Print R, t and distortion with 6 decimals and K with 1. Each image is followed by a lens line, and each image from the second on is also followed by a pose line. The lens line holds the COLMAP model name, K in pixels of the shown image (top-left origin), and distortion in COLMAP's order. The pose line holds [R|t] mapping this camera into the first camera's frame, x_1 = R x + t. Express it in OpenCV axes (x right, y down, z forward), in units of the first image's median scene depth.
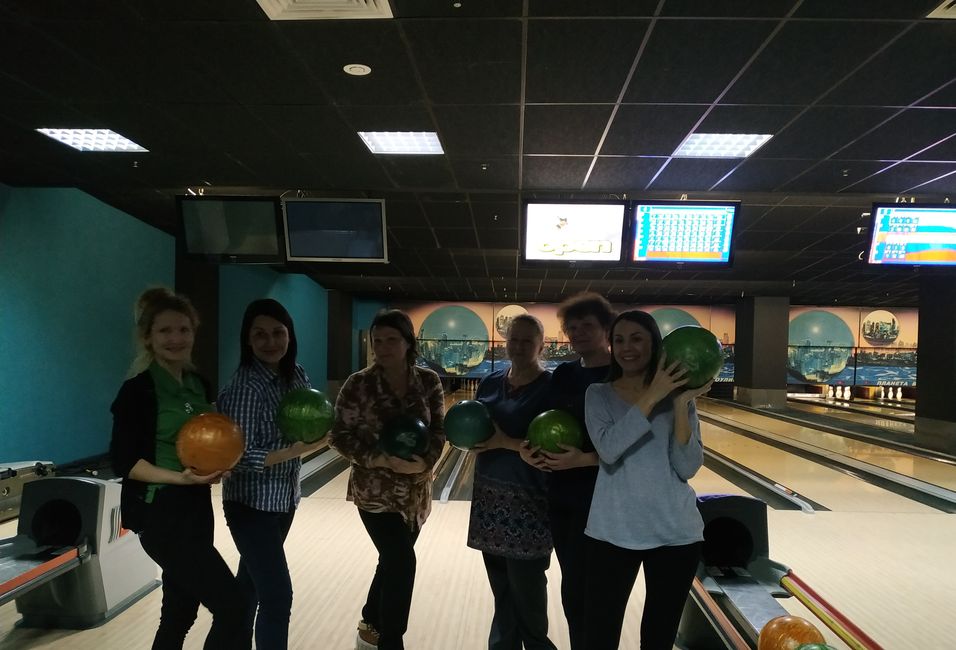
lens RADIAL K [[931.9, 0, 476.7], [0, 931.9, 343.3], [0, 0, 1]] dist [0.005765, -0.025411]
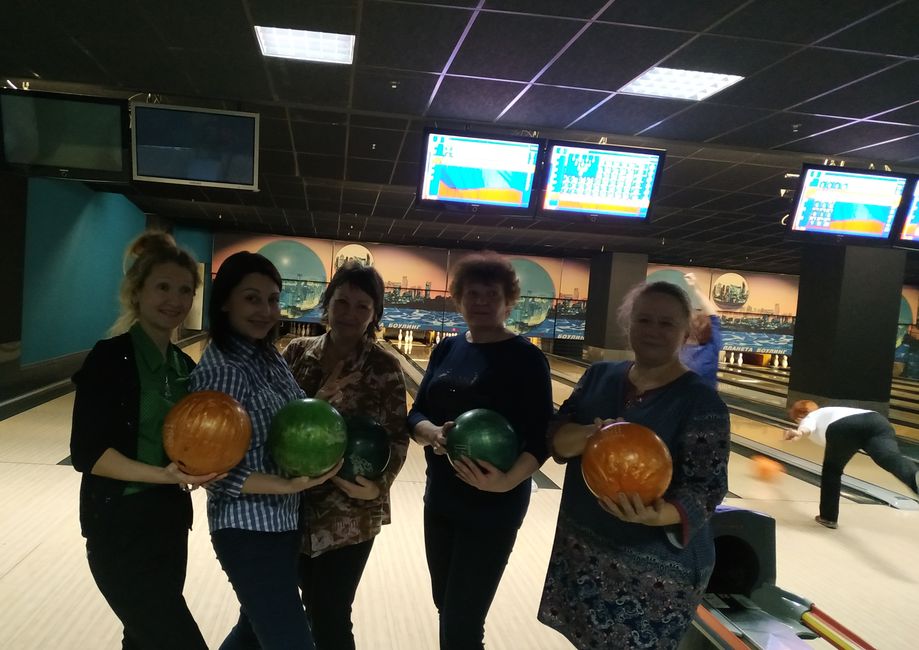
lens RADIAL K [[939.4, 0, 405.6], [0, 939.4, 325.2], [0, 0, 1]] dist [0.006563, -0.028560]
pose [[0.984898, 0.047415, 0.166517, -0.101637], [-0.056011, 0.997309, 0.047311, -0.014376], [-0.163826, -0.055923, 0.984903, 0.145743]]
